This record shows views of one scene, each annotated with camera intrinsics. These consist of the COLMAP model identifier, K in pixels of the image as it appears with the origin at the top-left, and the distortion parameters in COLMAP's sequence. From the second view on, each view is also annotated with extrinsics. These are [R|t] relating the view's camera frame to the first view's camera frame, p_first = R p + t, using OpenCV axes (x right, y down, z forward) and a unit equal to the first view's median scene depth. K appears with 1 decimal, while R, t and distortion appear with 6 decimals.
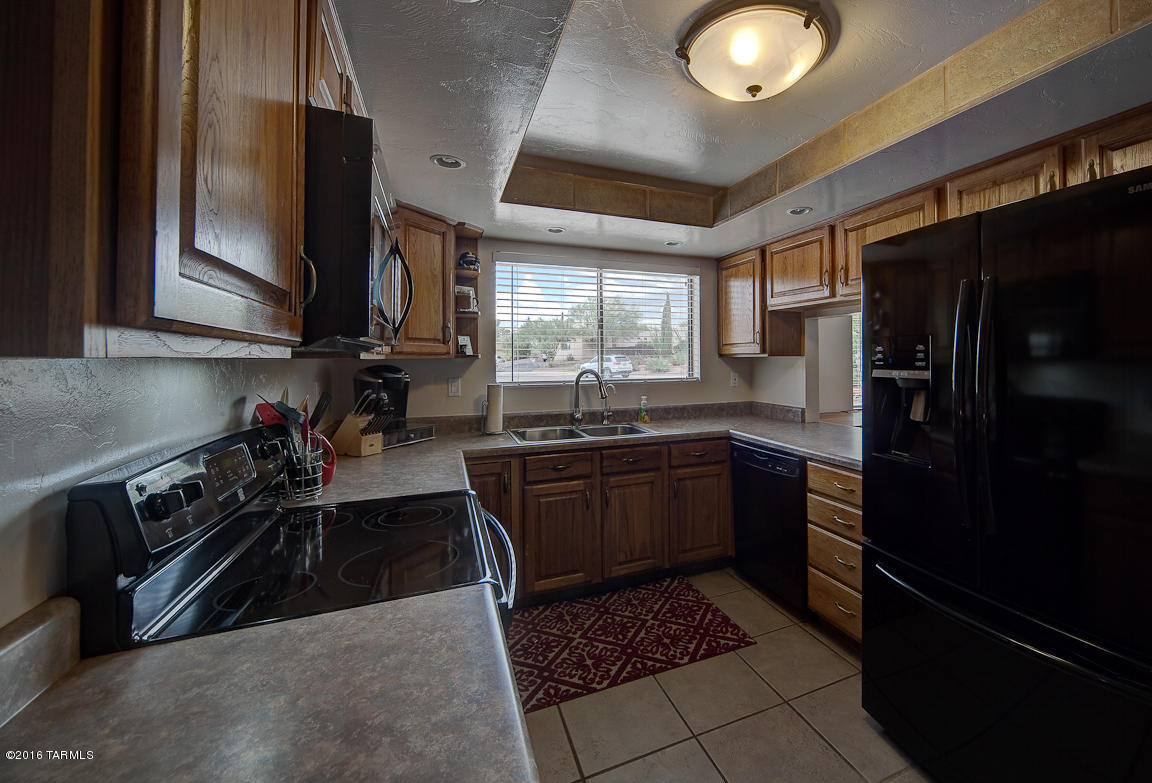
lens RADIAL K [[402.9, 0, 578.1], [0, 402.9, 356.3], [0, 0, 1]] dist [-0.037760, -0.000089]
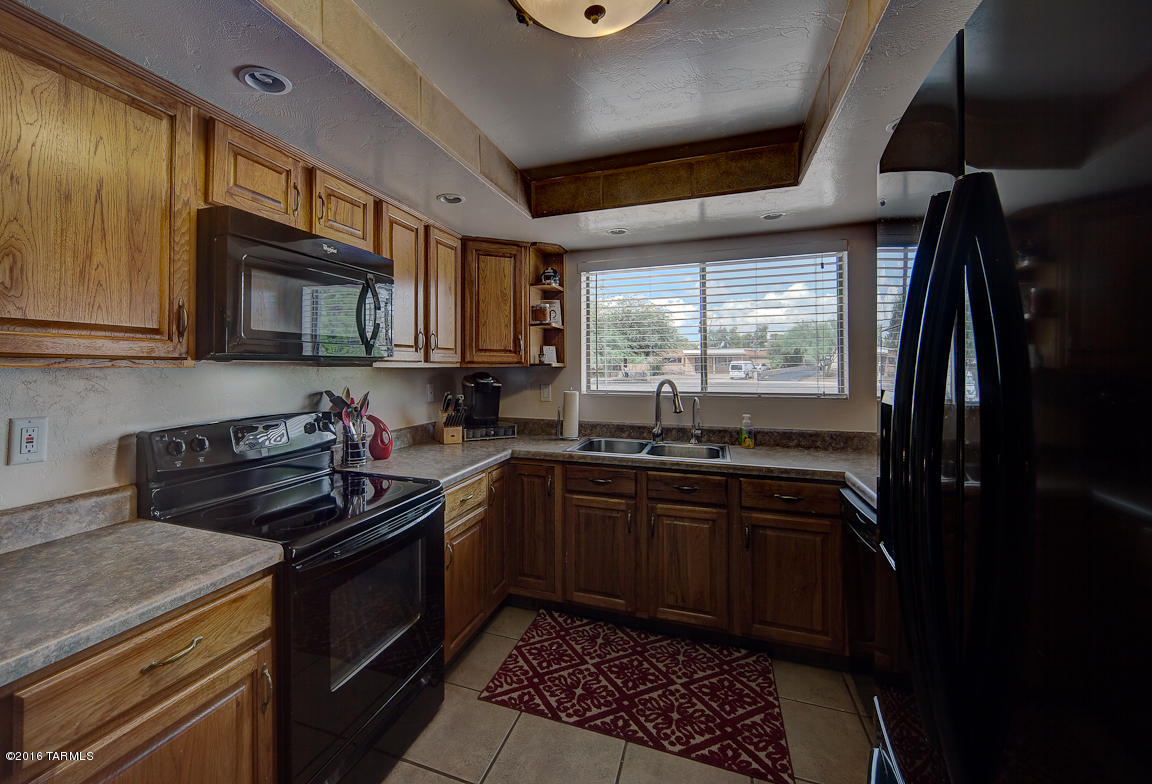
lens RADIAL K [[412.7, 0, 577.3], [0, 412.7, 366.1], [0, 0, 1]] dist [0.000733, 0.000076]
pose [[0.793701, 0.001877, -0.608305, 0.494695], [0.001768, 0.999984, 0.005391, -0.001880], [0.608306, -0.005355, 0.793685, 0.176452]]
